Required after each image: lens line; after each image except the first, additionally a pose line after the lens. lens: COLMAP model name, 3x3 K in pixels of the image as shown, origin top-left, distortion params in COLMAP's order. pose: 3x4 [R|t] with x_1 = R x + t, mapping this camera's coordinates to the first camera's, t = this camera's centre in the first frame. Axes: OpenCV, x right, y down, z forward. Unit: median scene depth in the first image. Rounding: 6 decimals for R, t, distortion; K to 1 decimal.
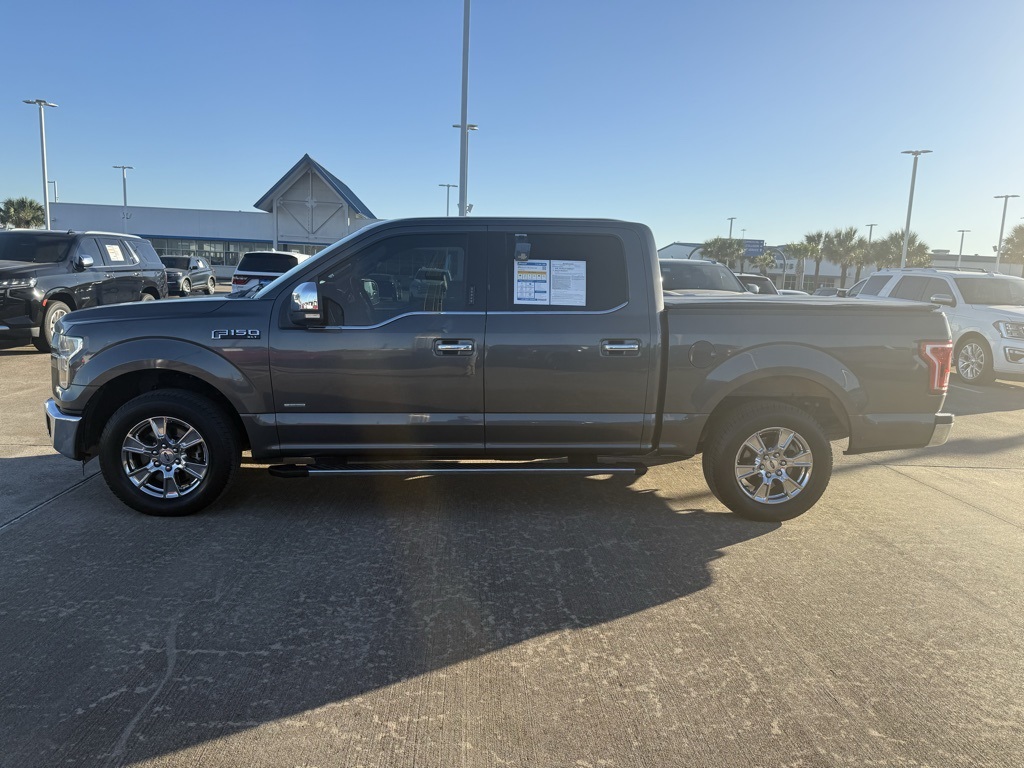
lens RADIAL K [[722.1, 0, 512.0], [0, 722.1, 384.0], [0, 0, 1]] dist [0.053802, -0.080473]
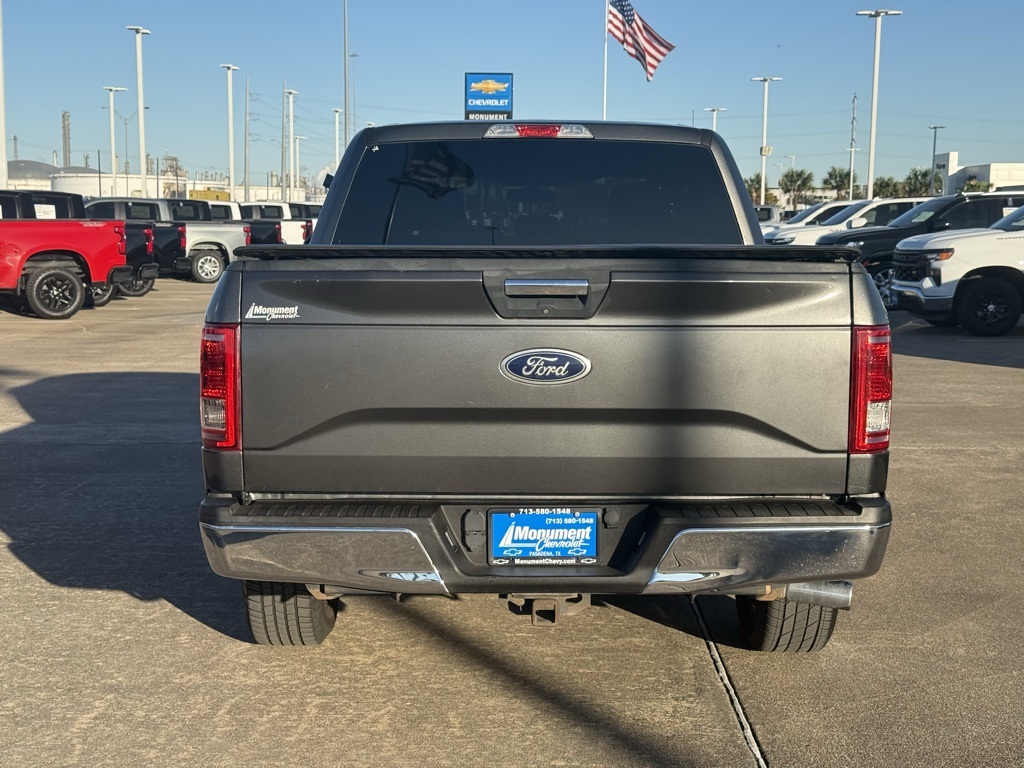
lens RADIAL K [[1432.6, 0, 512.0], [0, 1432.6, 384.0], [0, 0, 1]] dist [0.138365, -0.166552]
pose [[-0.074894, 0.074456, -0.994408, 1.487020], [-0.160635, 0.983284, 0.085721, -0.131356], [0.984168, 0.166157, -0.061682, 1.275946]]
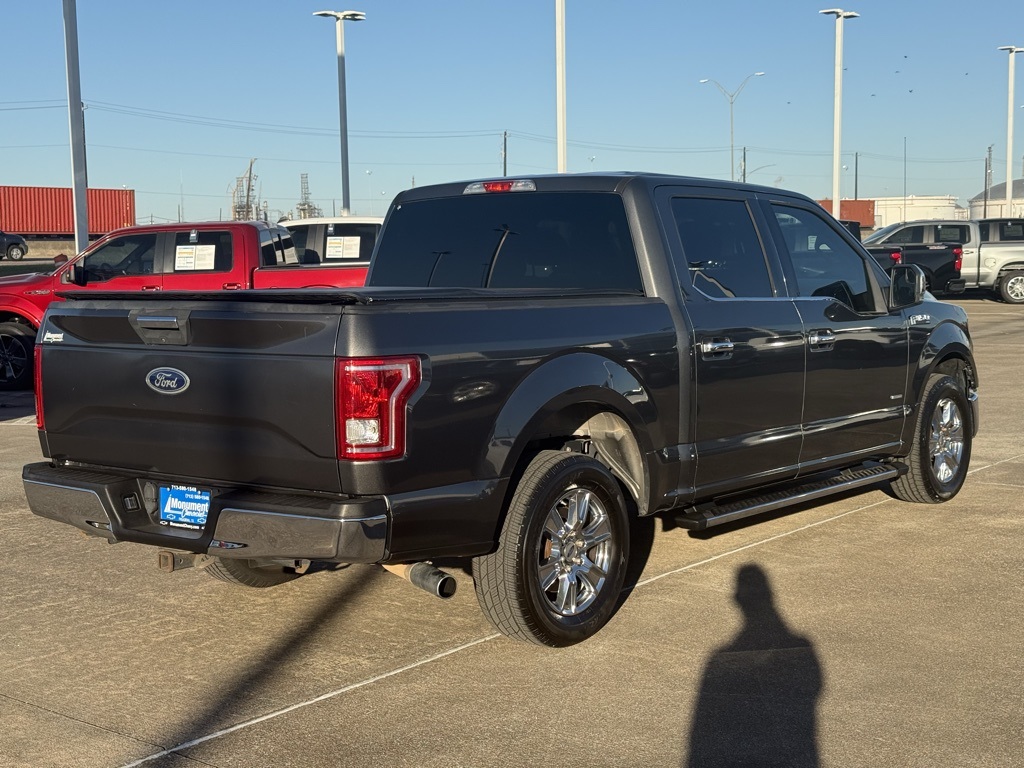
lens RADIAL K [[1432.6, 0, 512.0], [0, 1432.6, 384.0], [0, 0, 1]] dist [0.138365, -0.166552]
pose [[-0.678690, 0.046802, -0.732932, 1.300458], [-0.115236, 0.978820, 0.169212, -0.300574], [0.725328, 0.199302, -0.658922, 2.225153]]
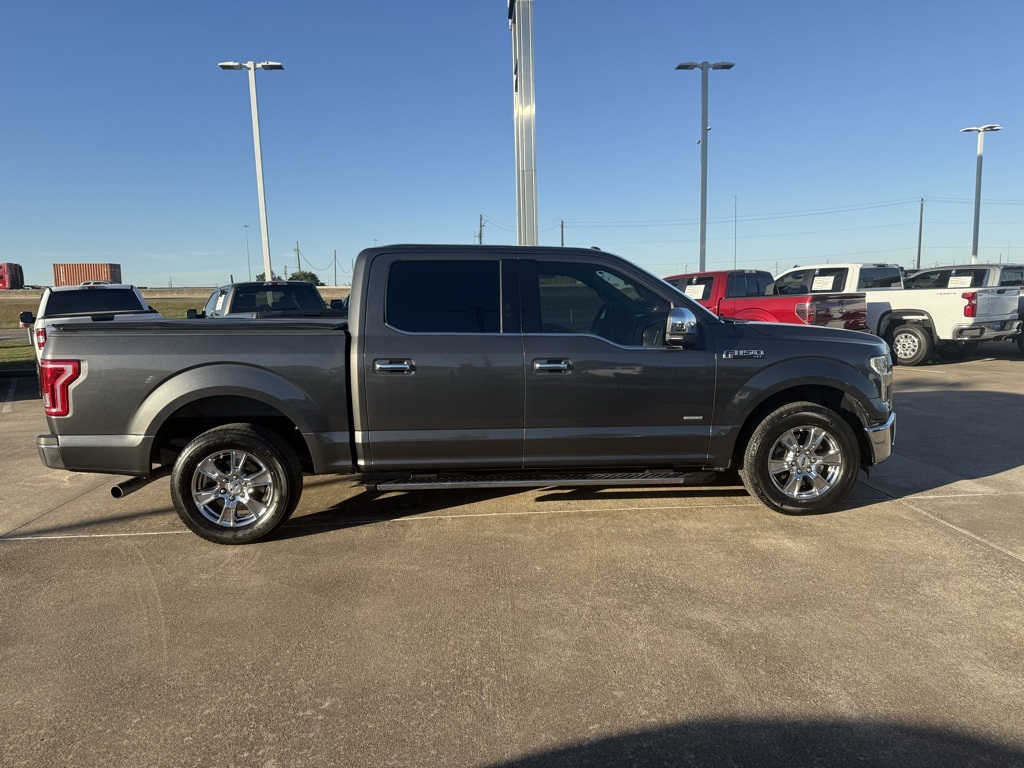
lens RADIAL K [[722.1, 0, 512.0], [0, 722.1, 384.0], [0, 0, 1]] dist [0.053802, -0.080473]
pose [[-0.999951, -0.006808, 0.007160, -0.062174], [-0.004657, 0.963923, 0.266140, -0.366389], [-0.008713, 0.266094, -0.963908, 2.411809]]
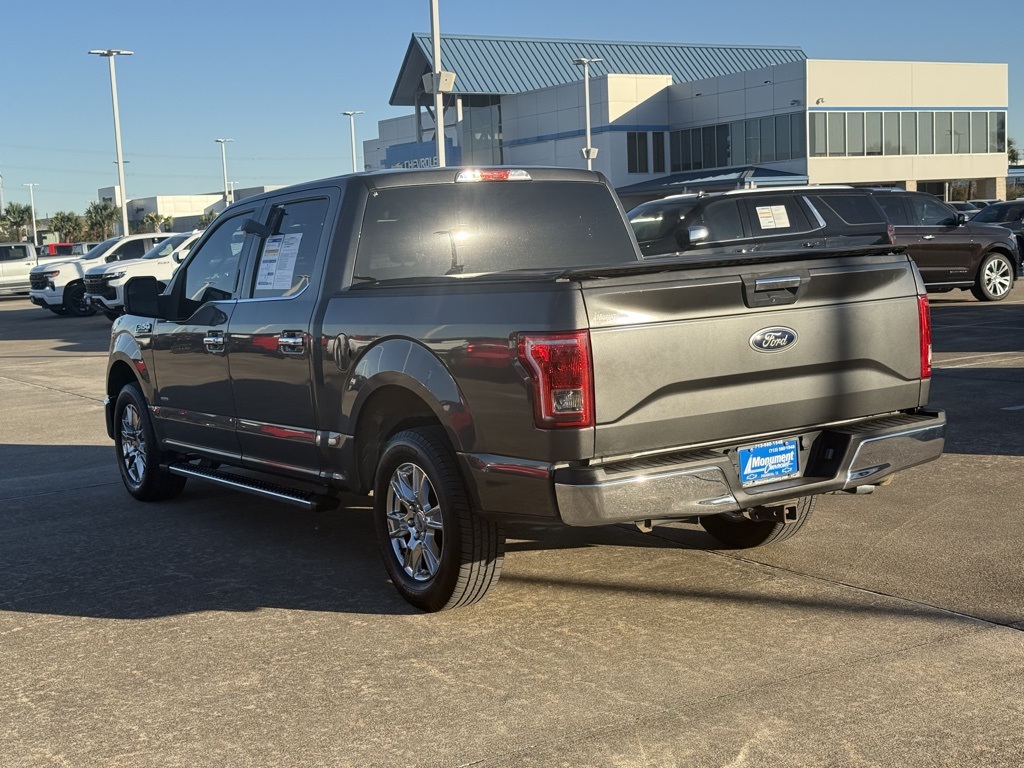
lens RADIAL K [[1432.6, 0, 512.0], [0, 1432.6, 384.0], [0, 0, 1]] dist [0.138365, -0.166552]
pose [[0.473862, 0.028809, -0.880128, 1.597504], [-0.063939, 0.997952, -0.001759, -0.016813], [0.878275, 0.057108, 0.474734, 0.466623]]
